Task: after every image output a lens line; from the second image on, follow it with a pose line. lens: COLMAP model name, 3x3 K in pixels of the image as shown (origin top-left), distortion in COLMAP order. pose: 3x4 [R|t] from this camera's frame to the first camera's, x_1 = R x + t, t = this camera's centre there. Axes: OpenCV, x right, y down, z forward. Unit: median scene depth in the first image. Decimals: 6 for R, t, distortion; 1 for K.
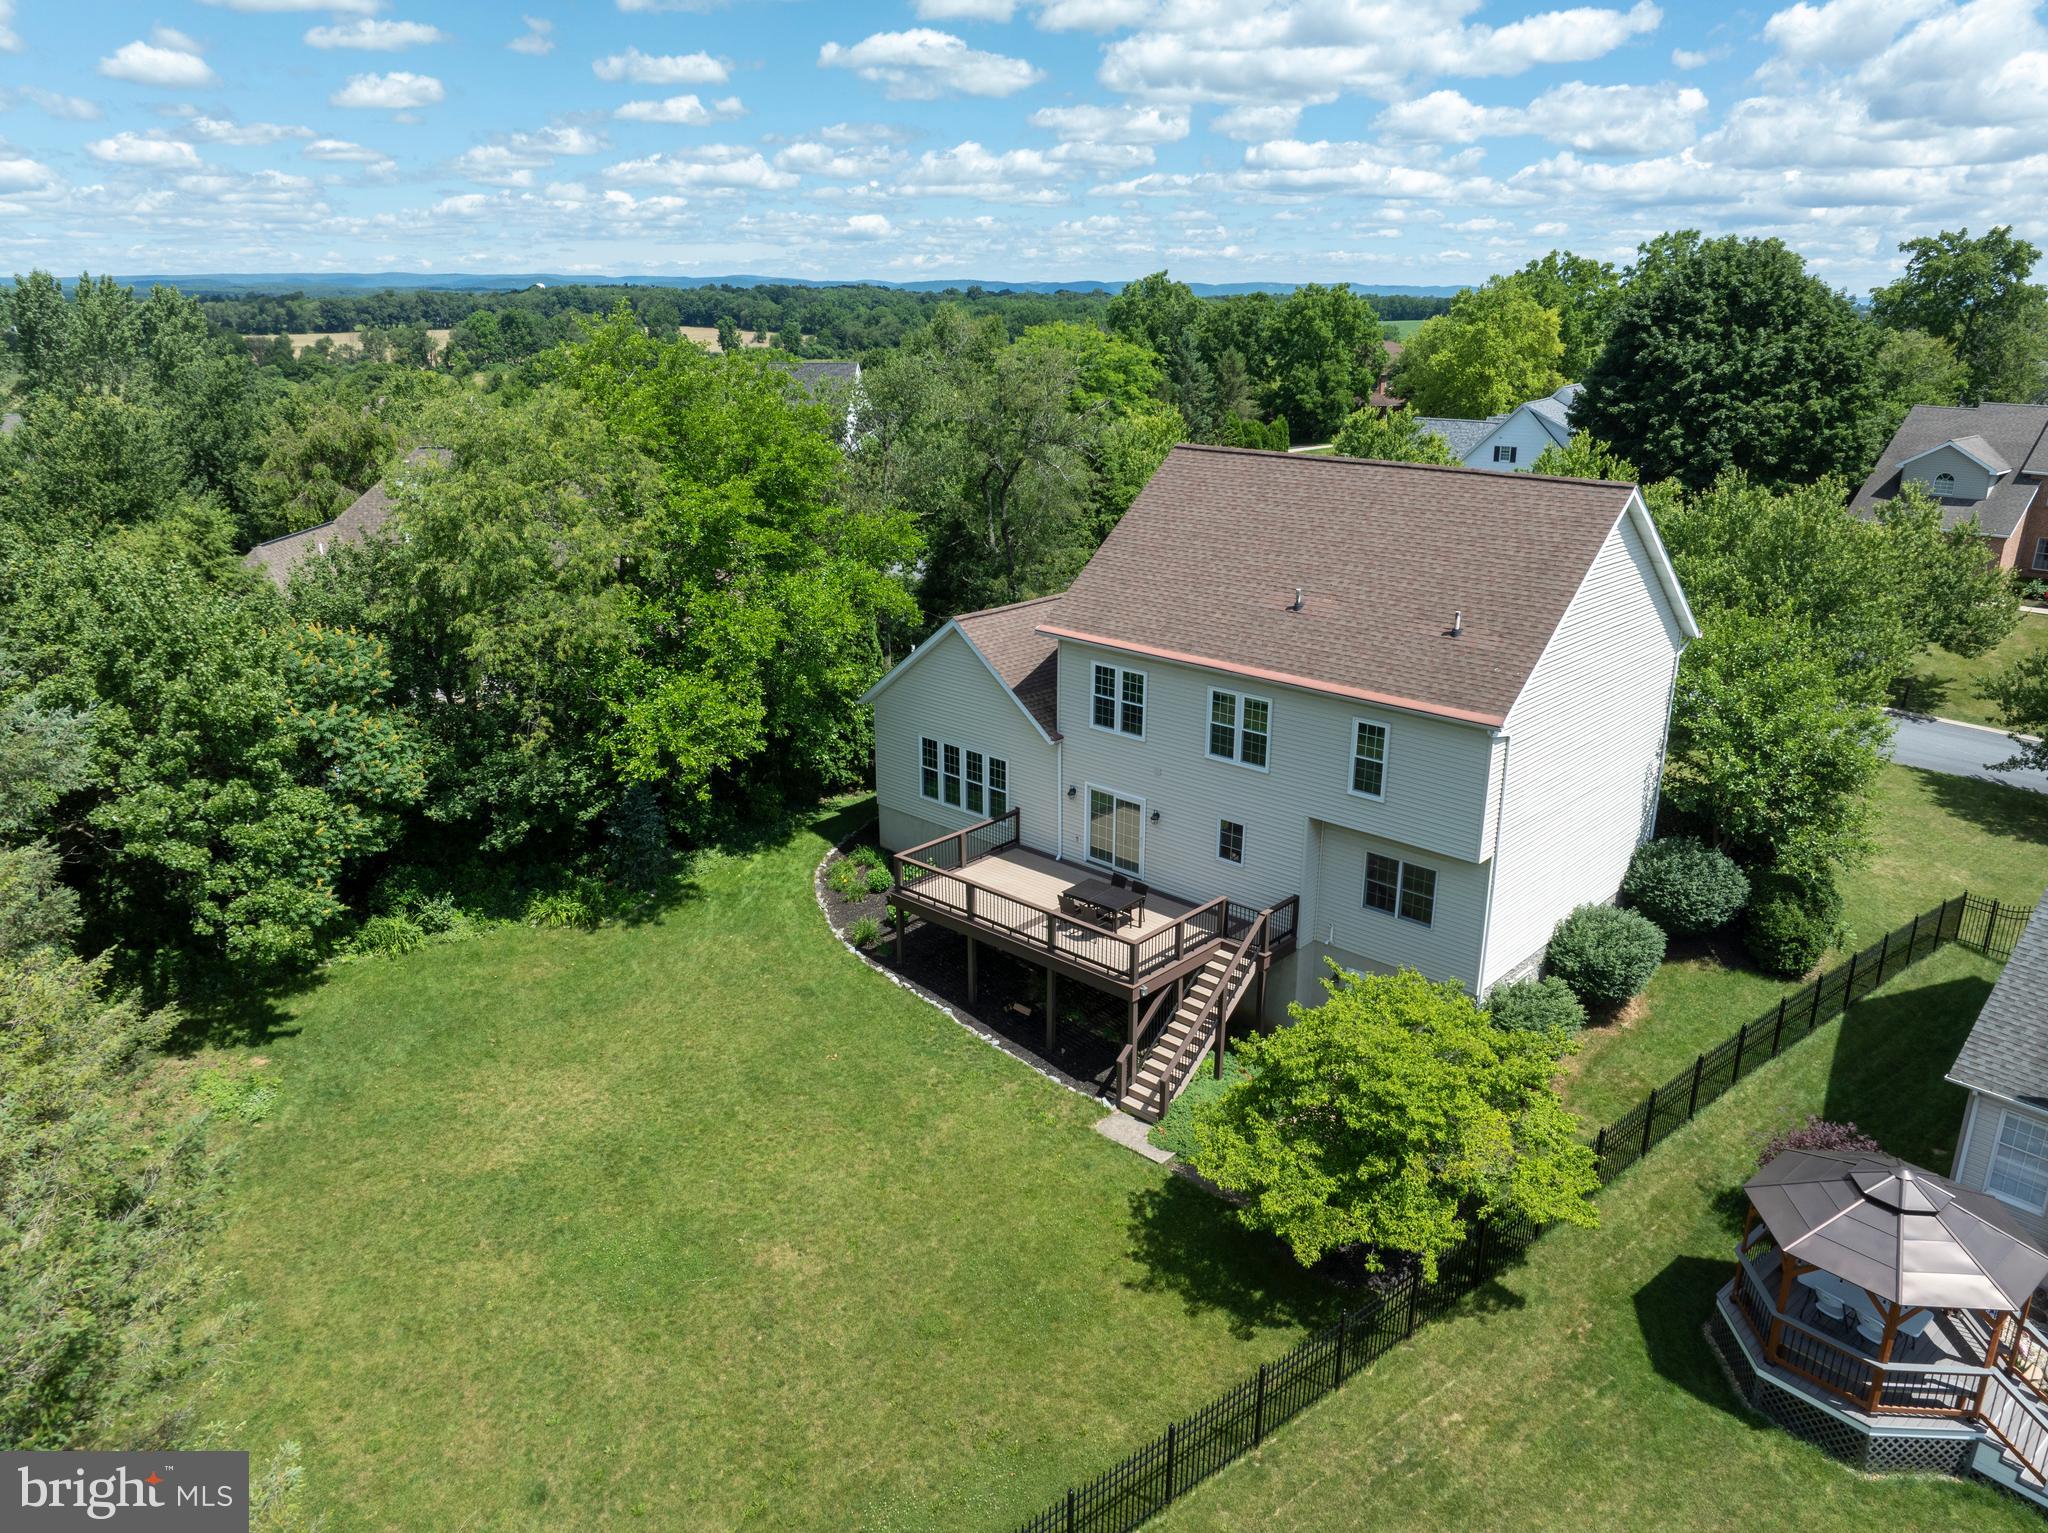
lens RADIAL K [[1440.5, 0, 1030.1], [0, 1440.5, 769.9], [0, 0, 1]] dist [-0.049284, 0.018198]
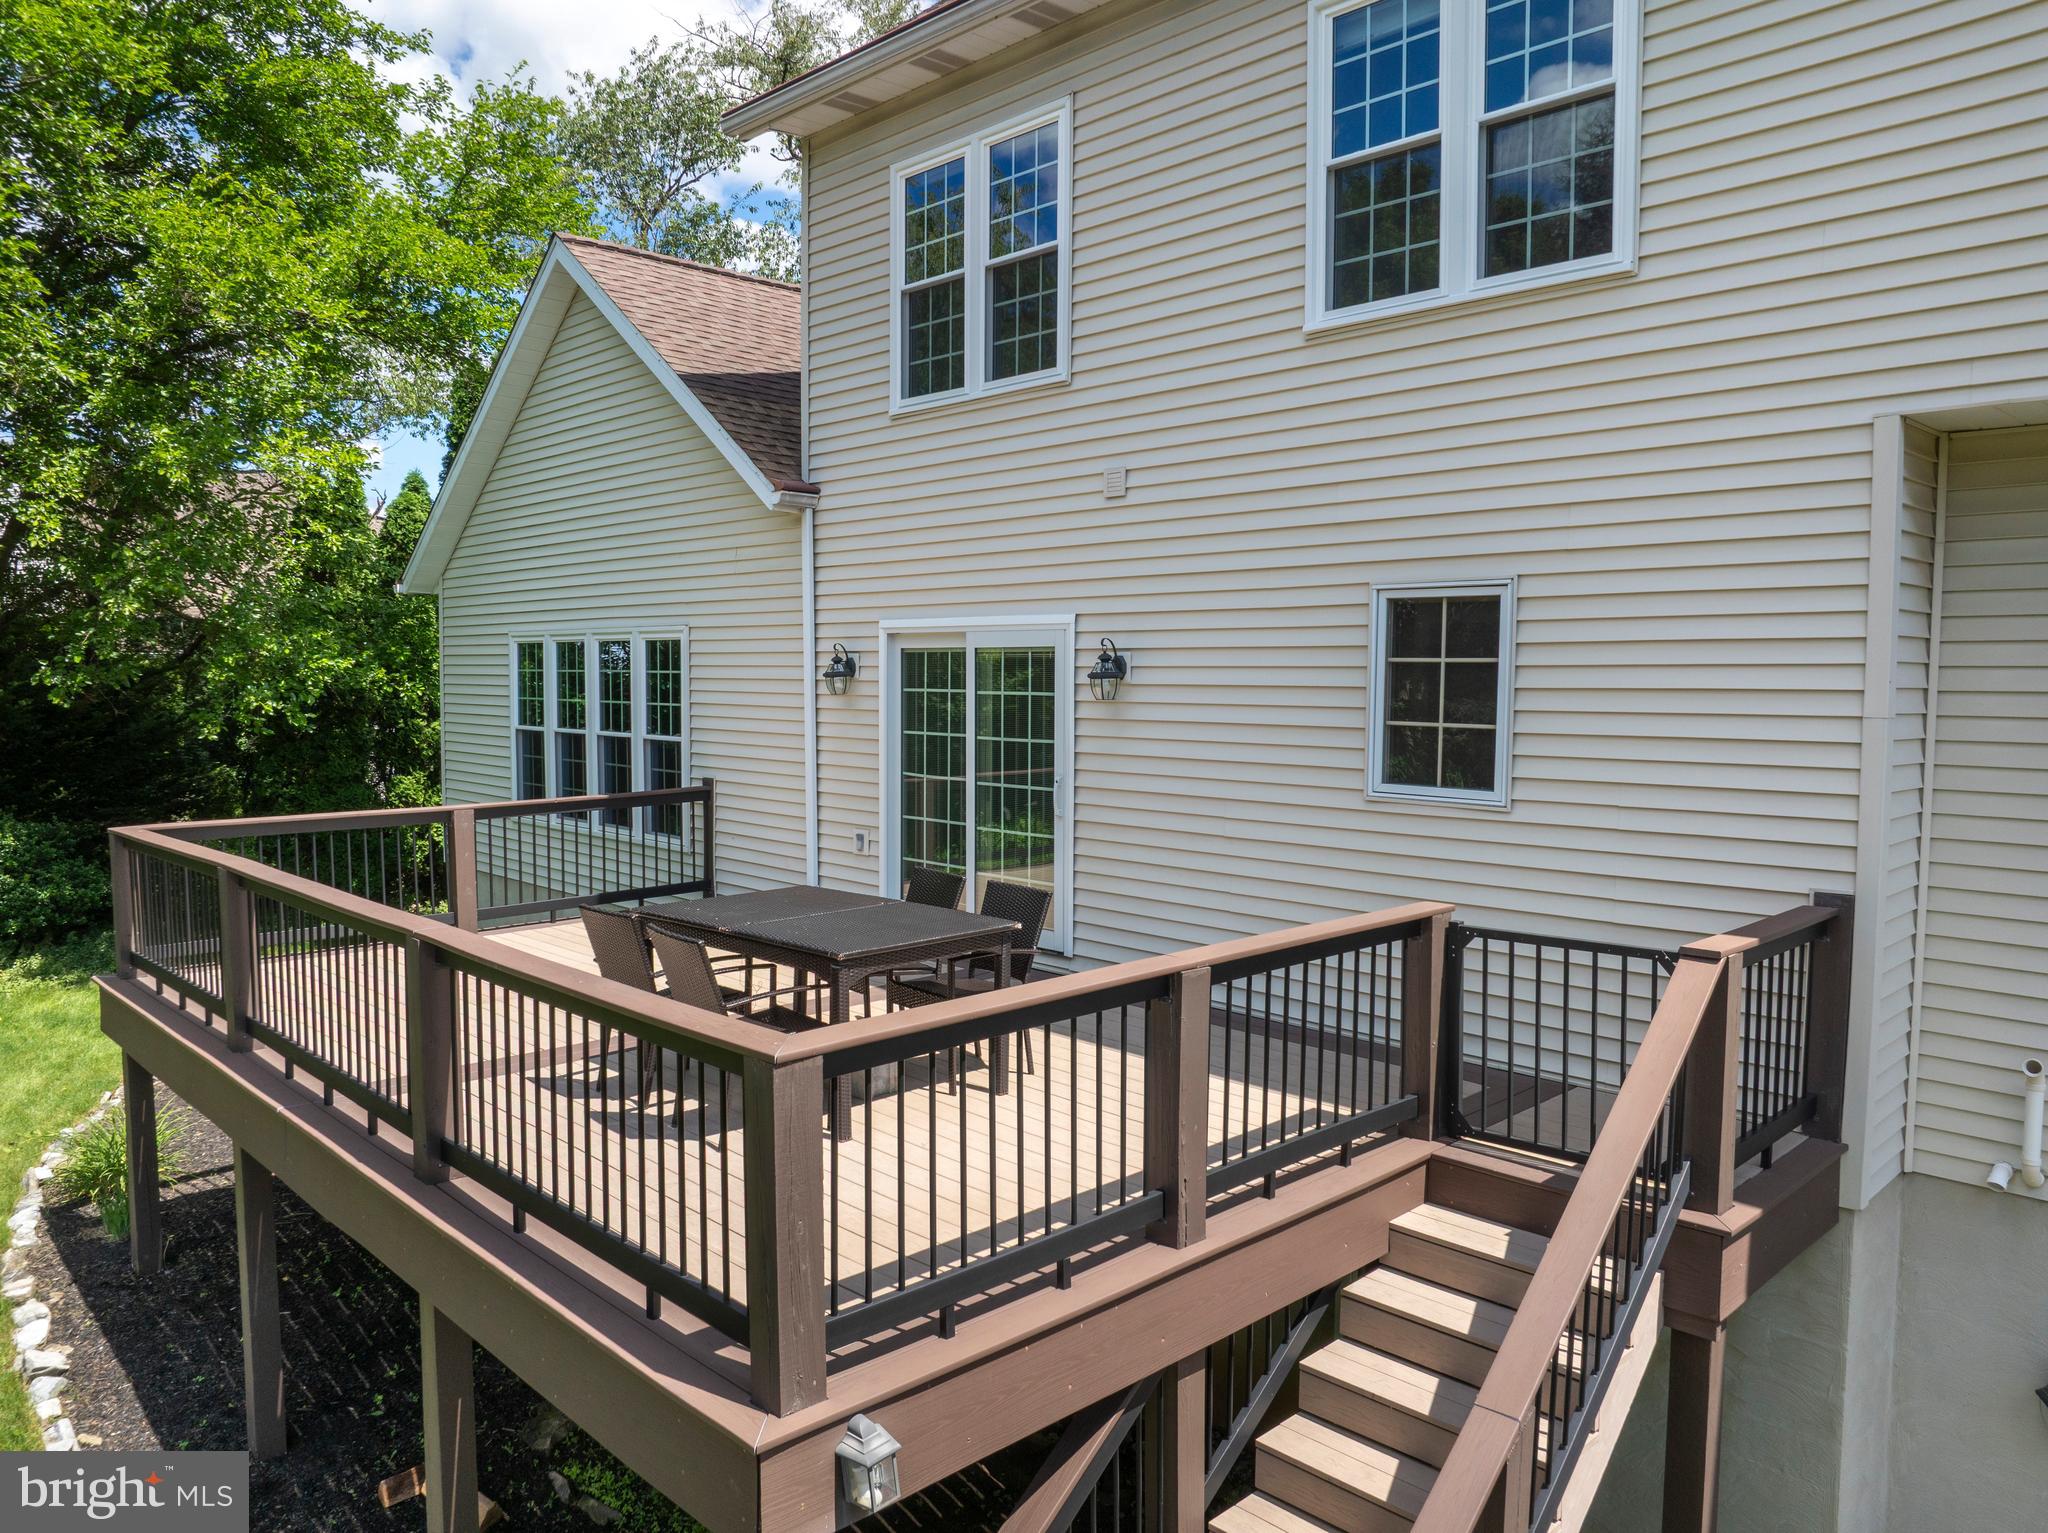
lens RADIAL K [[1440.5, 0, 1038.2], [0, 1440.5, 767.4], [0, 0, 1]] dist [-0.049284, 0.018198]
pose [[0.998763, 0.008598, -0.048972, 0.091165], [-0.020482, 0.968632, -0.247655, 0.115382], [0.045306, 0.248352, 0.967610, 0.799286]]
